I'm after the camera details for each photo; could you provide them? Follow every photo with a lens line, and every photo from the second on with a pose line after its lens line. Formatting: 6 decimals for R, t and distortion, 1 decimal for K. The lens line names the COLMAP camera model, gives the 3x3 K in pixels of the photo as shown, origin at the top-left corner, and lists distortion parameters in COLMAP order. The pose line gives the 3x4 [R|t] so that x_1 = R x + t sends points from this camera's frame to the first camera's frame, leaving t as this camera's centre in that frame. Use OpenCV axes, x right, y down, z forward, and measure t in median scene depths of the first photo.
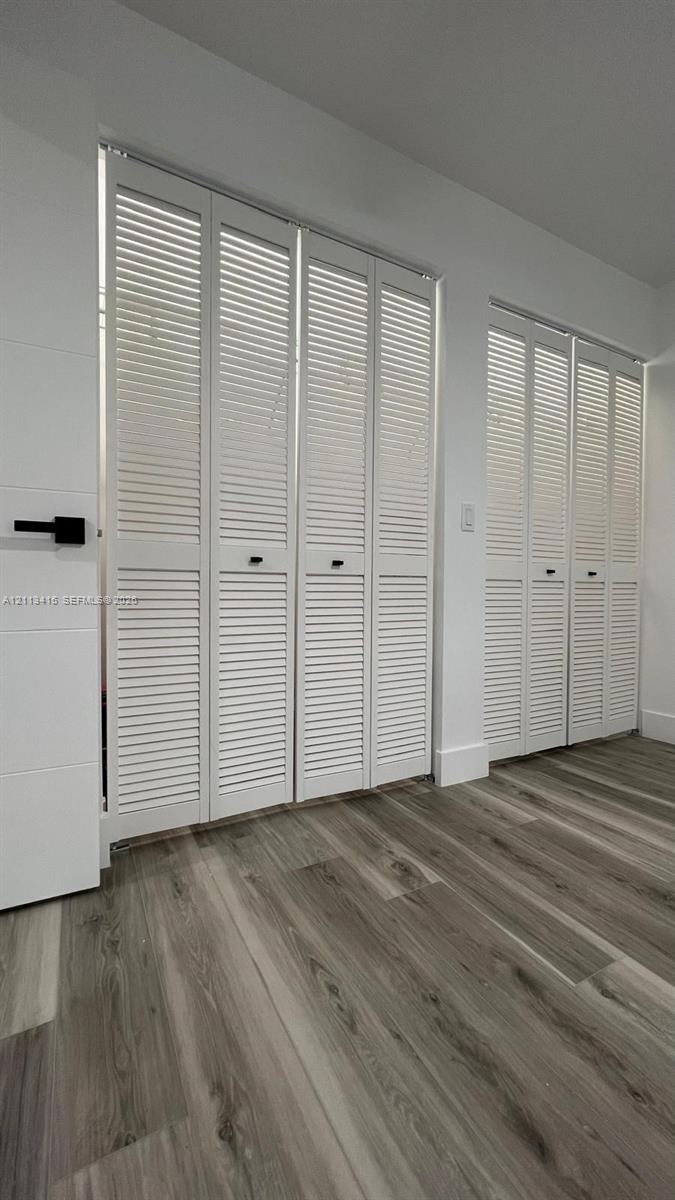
lens RADIAL K [[479.1, 0, 335.5], [0, 479.1, 600.1], [0, 0, 1]] dist [-0.000718, -0.000037]
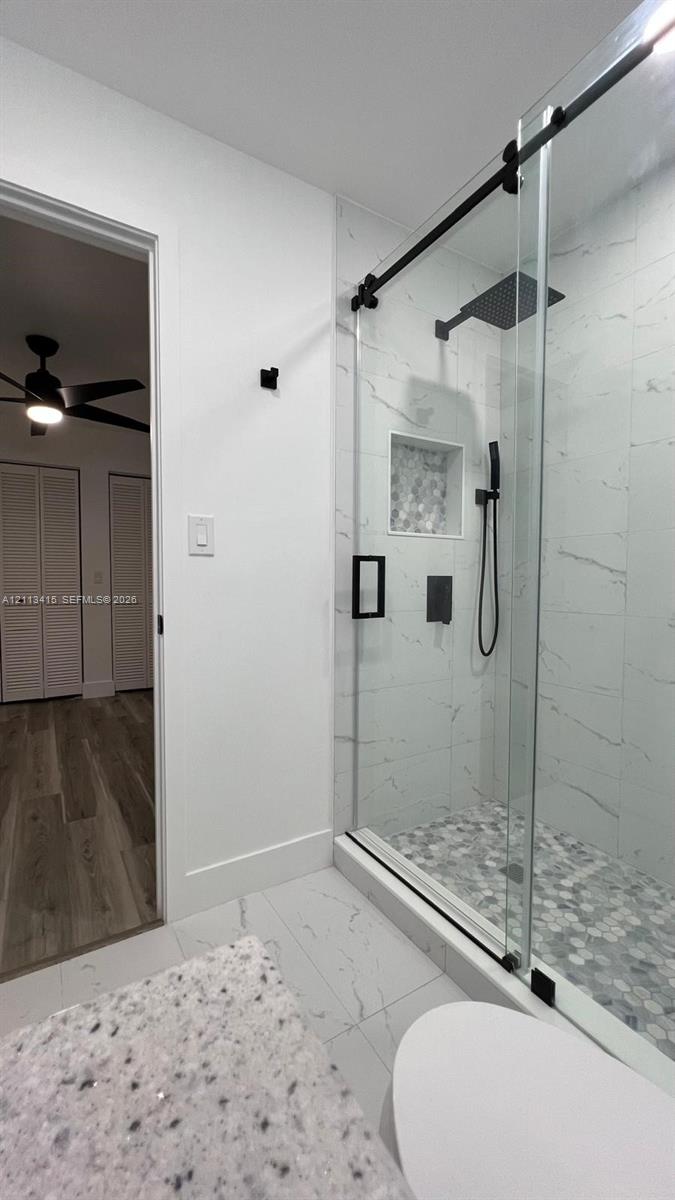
lens RADIAL K [[479.1, 0, 334.4], [0, 479.1, 601.1], [0, 0, 1]] dist [-0.000718, -0.000037]
pose [[0.998497, -0.006634, 0.054412, 1.586975], [0.005486, 0.999760, 0.021214, -0.133846], [-0.054540, -0.020883, 0.998293, -1.602120]]
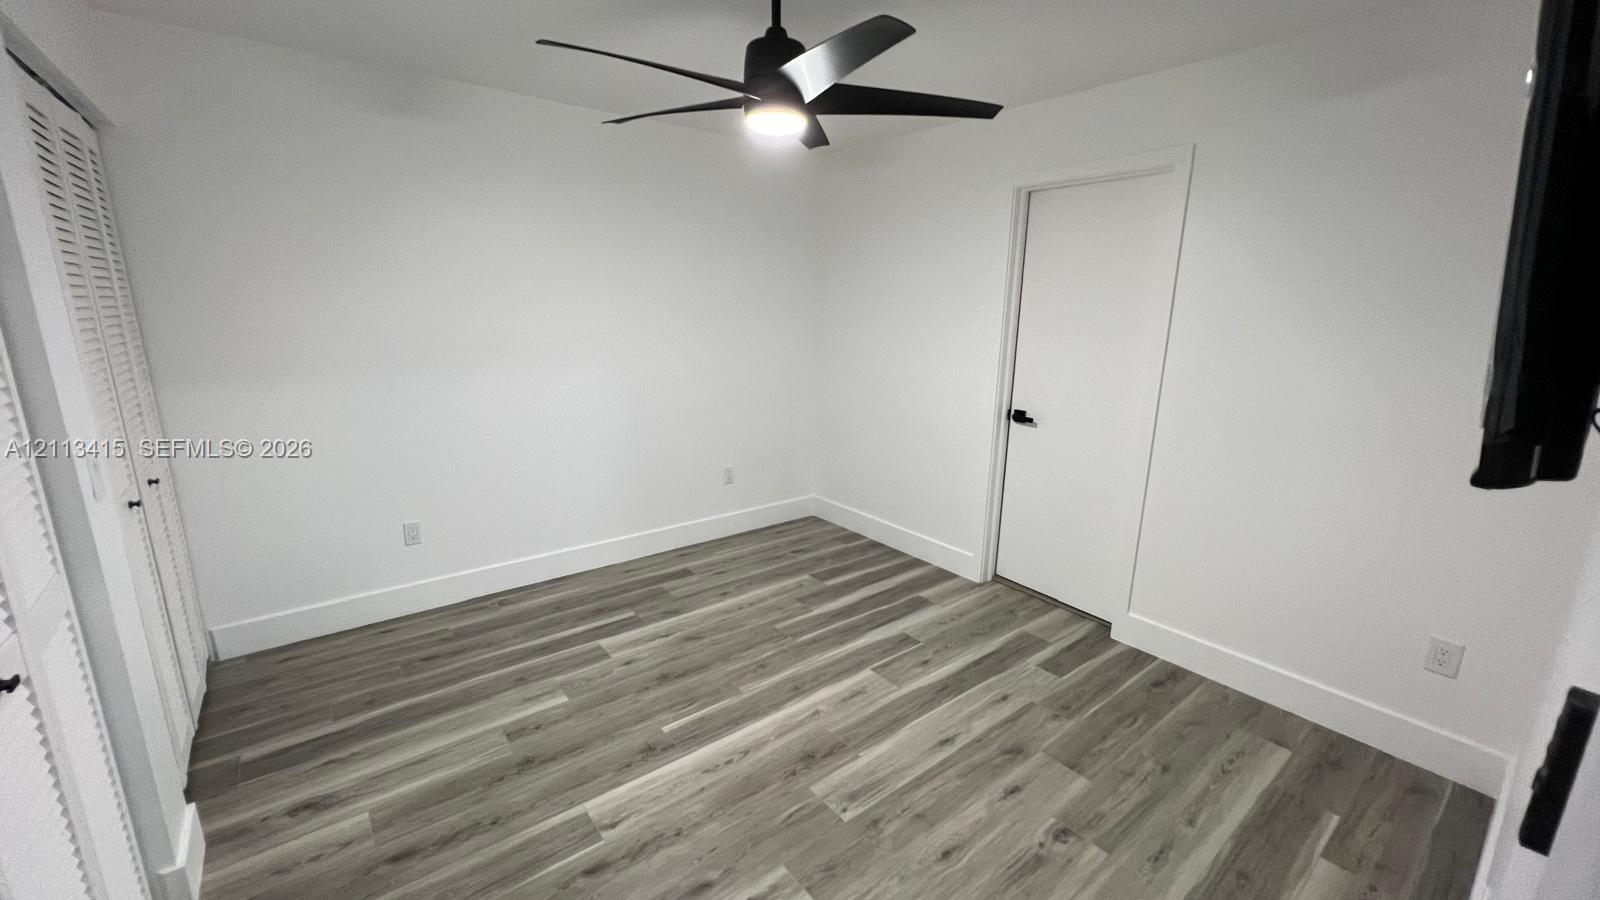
lens RADIAL K [[638.8, 0, 799.3], [0, 638.8, 452.6], [0, 0, 1]] dist [-0.000718, -0.000037]
pose [[-0.173811, -0.234215, 0.956521, -0.703976], [0.003720, 0.971143, 0.238471, -0.470444], [-0.984772, 0.045007, -0.167924, 0.430180]]
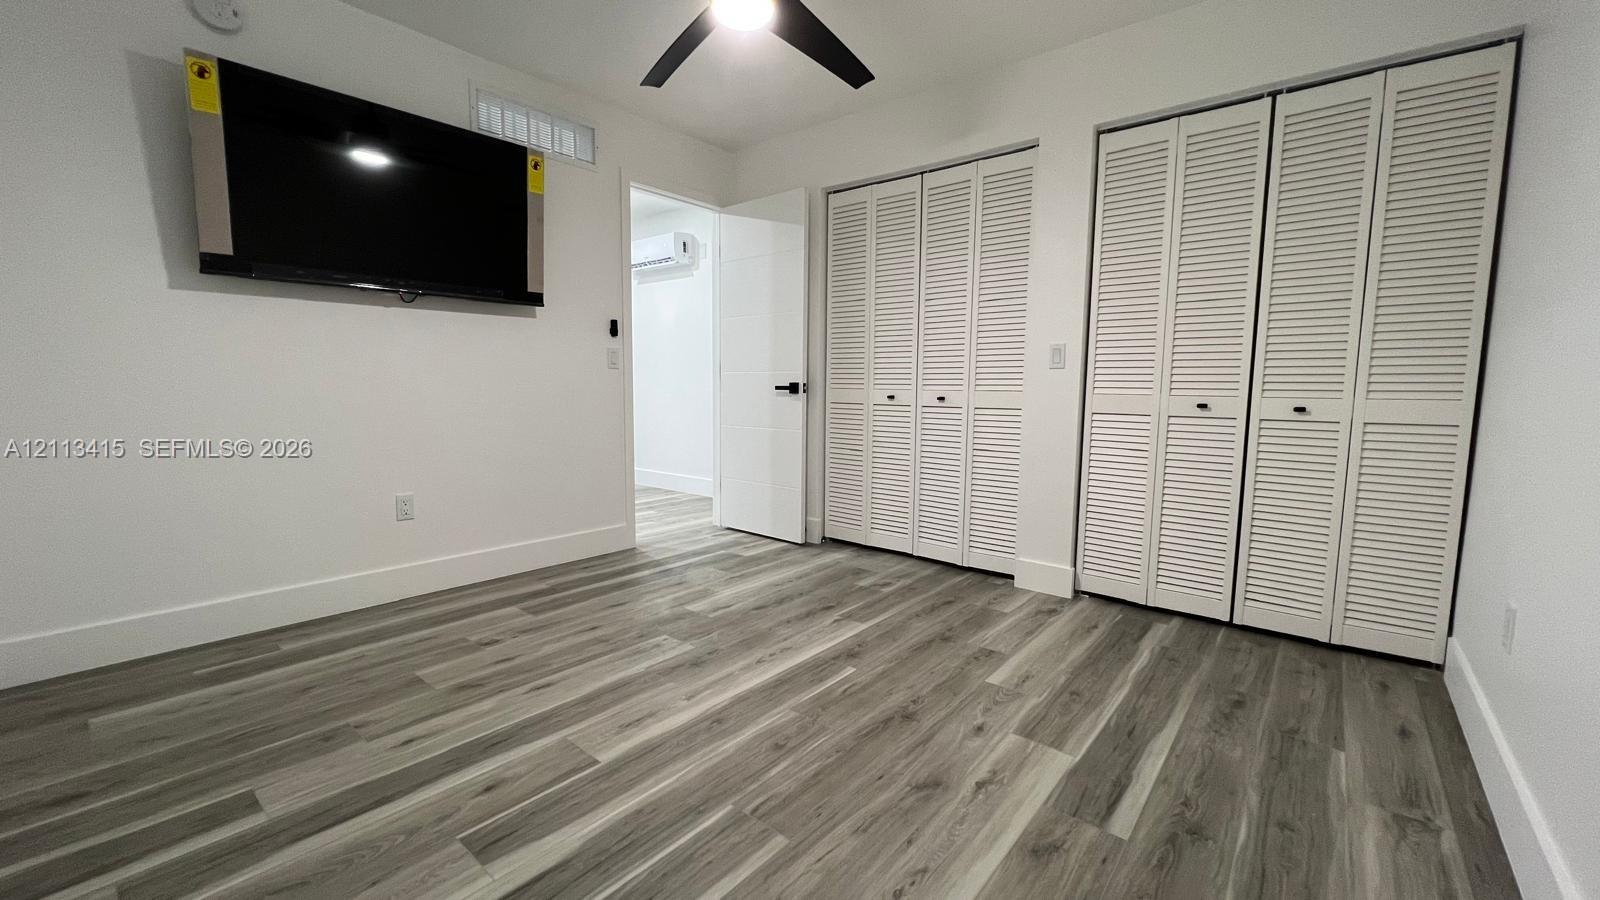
lens RADIAL K [[638.8, 0, 801.4], [0, 638.8, 452.0], [0, 0, 1]] dist [-0.000718, -0.000037]
pose [[0.372974, 0.095581, -0.922906, 1.817889], [-0.027127, 0.995378, 0.092124, -0.093734], [0.927445, -0.009324, 0.373843, -0.103569]]
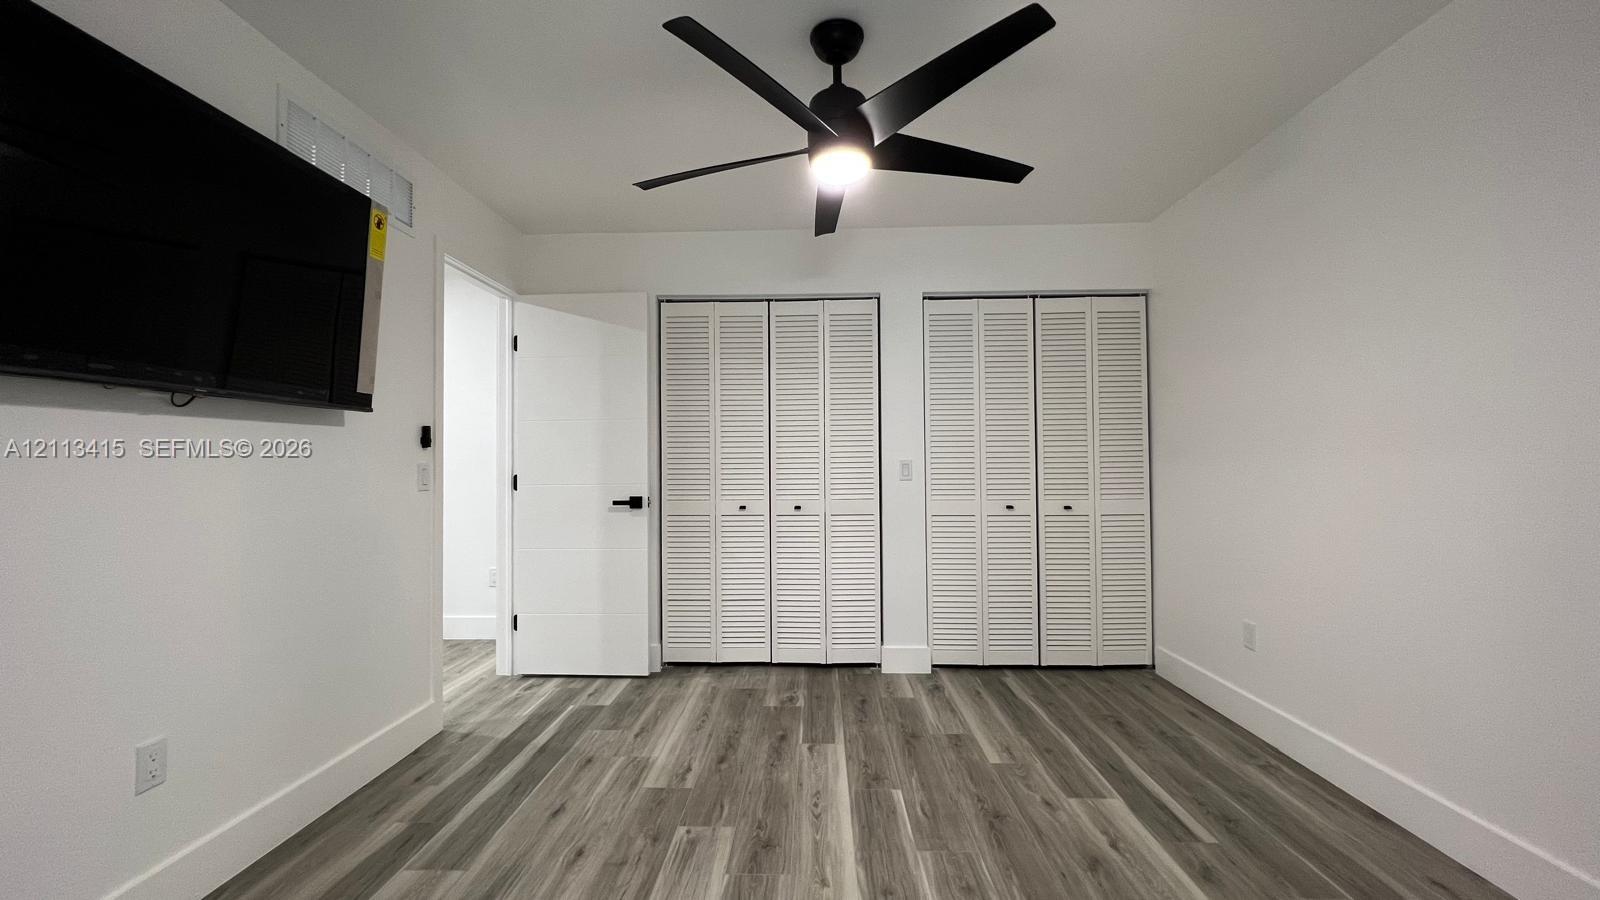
lens RADIAL K [[638.8, 0, 801.4], [0, 638.8, 453.4], [0, 0, 1]] dist [-0.000718, -0.000037]
pose [[0.866628, -0.021503, -0.498491, 1.156258], [0.002703, 0.999259, -0.038404, -0.193134], [0.498948, 0.031935, 0.866044, -0.845864]]
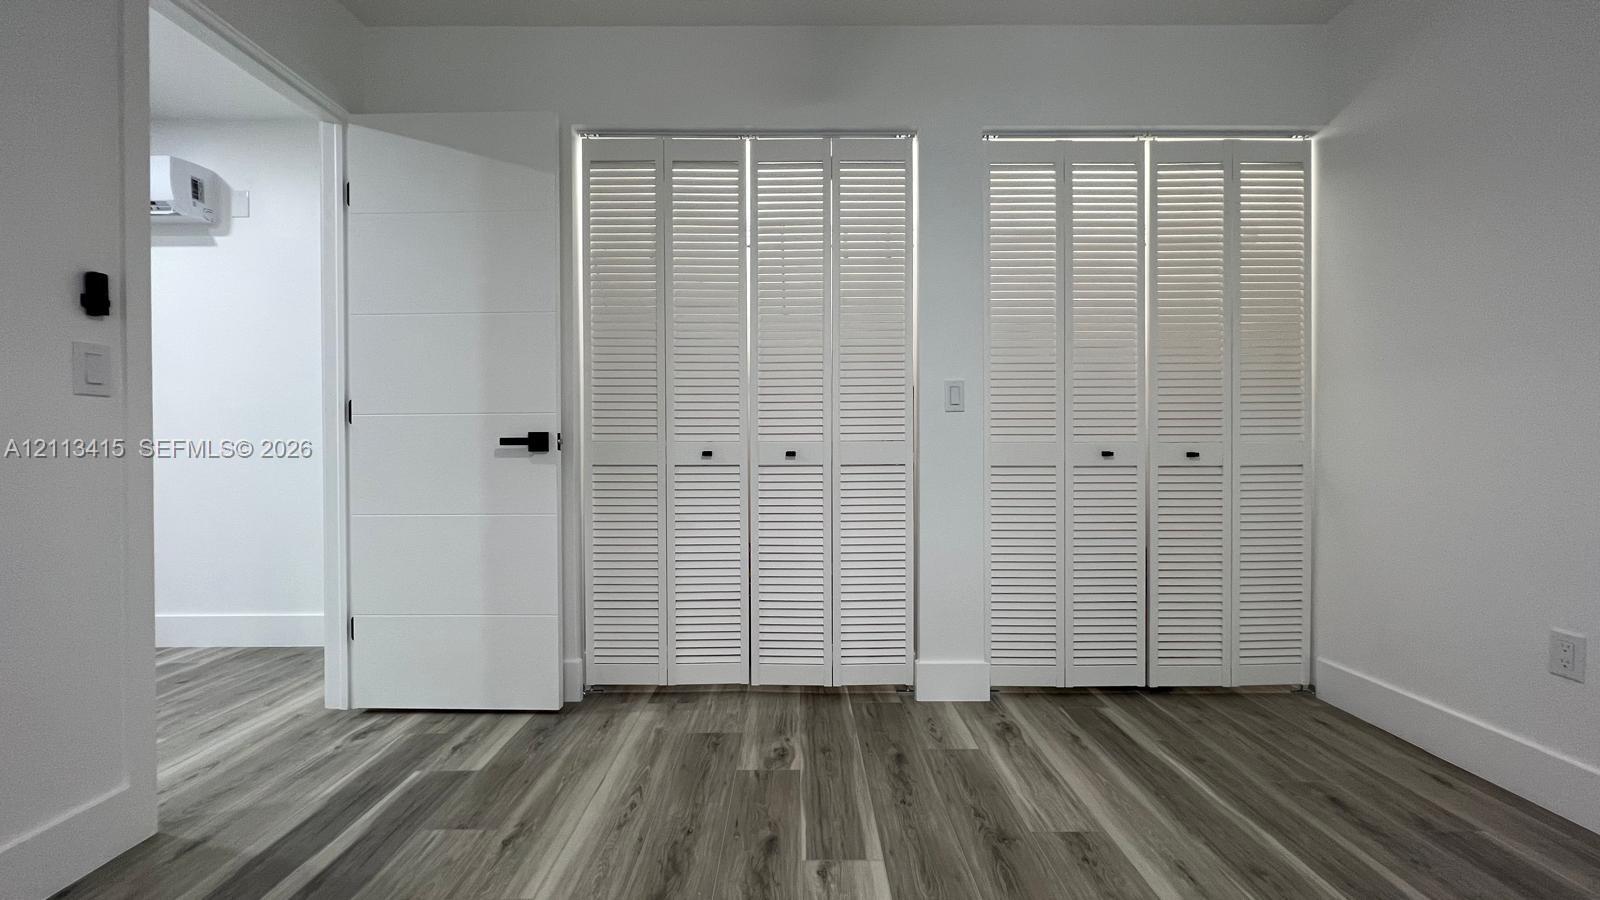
lens RADIAL K [[638.8, 0, 801.3], [0, 638.8, 452.0], [0, 0, 1]] dist [-0.000718, -0.000037]
pose [[0.882638, -0.004713, -0.470031, 0.736616], [-0.000814, 0.999933, -0.011554, -0.073669], [0.470054, 0.010580, 0.882574, -0.193369]]
